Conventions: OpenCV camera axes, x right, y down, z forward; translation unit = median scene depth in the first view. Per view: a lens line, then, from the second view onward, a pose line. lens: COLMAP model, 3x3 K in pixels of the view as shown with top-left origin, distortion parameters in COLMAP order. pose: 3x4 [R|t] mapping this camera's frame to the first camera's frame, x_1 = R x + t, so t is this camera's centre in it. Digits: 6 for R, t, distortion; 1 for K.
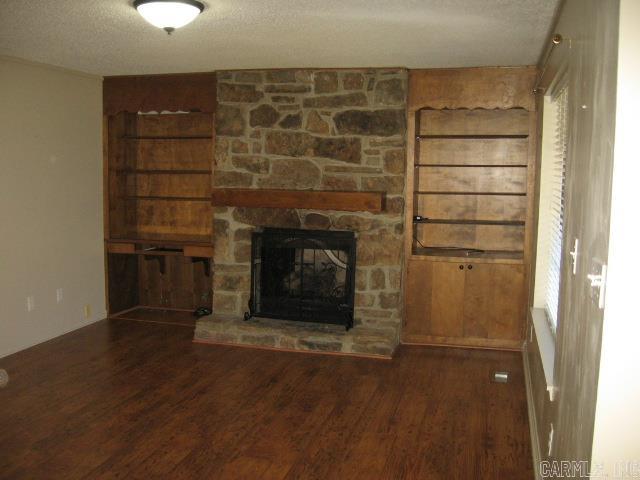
lens RADIAL K [[676.5, 0, 320.0], [0, 676.5, 240.0], [0, 0, 1]] dist [-0.126864, 0.040250]
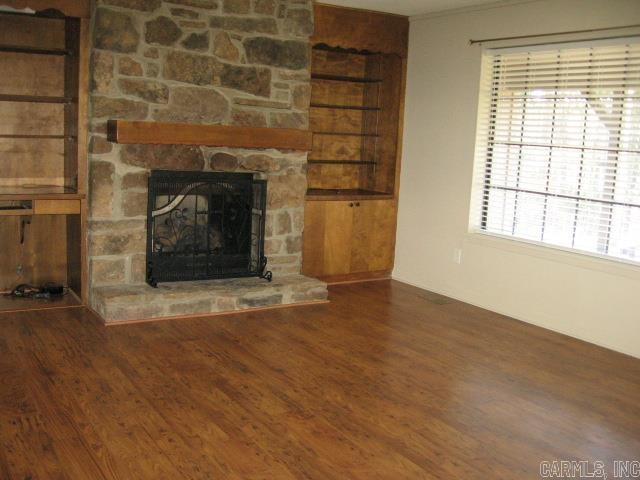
lens RADIAL K [[676.5, 0, 320.0], [0, 676.5, 240.0], [0, 0, 1]] dist [-0.126864, 0.040250]
pose [[0.672836, -0.091927, 0.734058, -0.569839], [0.038529, 0.995257, 0.089322, -0.000387], [-0.738788, -0.031816, 0.673187, 0.329749]]
